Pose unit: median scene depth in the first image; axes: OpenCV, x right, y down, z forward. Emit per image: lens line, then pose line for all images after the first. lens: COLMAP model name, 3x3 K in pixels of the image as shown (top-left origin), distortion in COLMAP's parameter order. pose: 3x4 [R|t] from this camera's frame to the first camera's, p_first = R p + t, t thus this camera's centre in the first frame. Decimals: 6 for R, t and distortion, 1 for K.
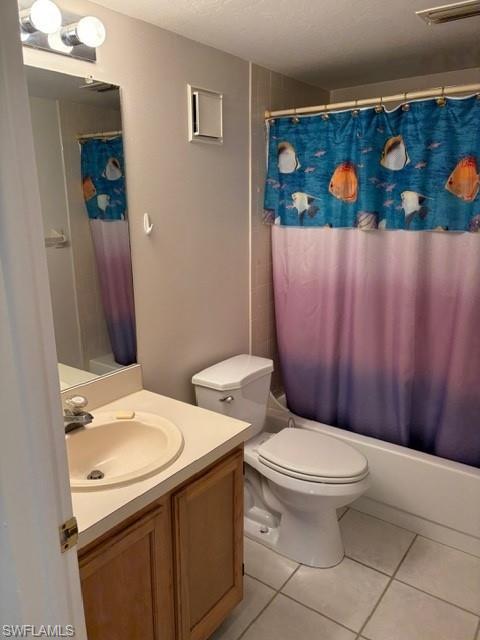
lens RADIAL K [[498.0, 0, 235.6], [0, 498.0, 320.8], [0, 0, 1]] dist [0.034765, -0.052614]
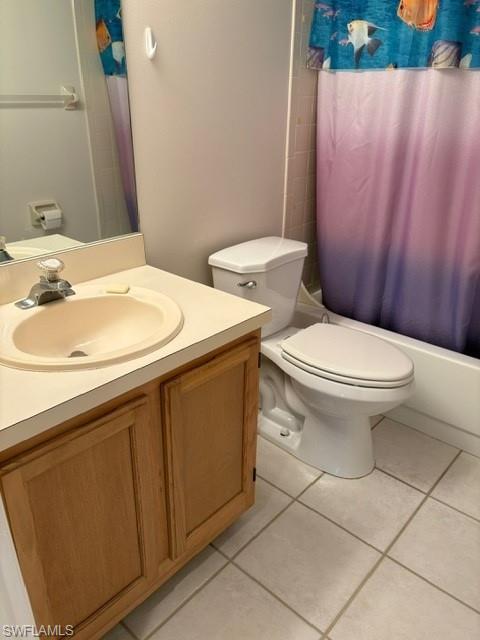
lens RADIAL K [[498.0, 0, 237.0], [0, 498.0, 324.6], [0, 0, 1]] dist [0.034765, -0.052614]
pose [[0.995515, 0.054068, -0.077632, 0.031304], [-0.038688, 0.981506, 0.187480, 0.066814], [0.086333, -0.183636, 0.979196, 0.162445]]
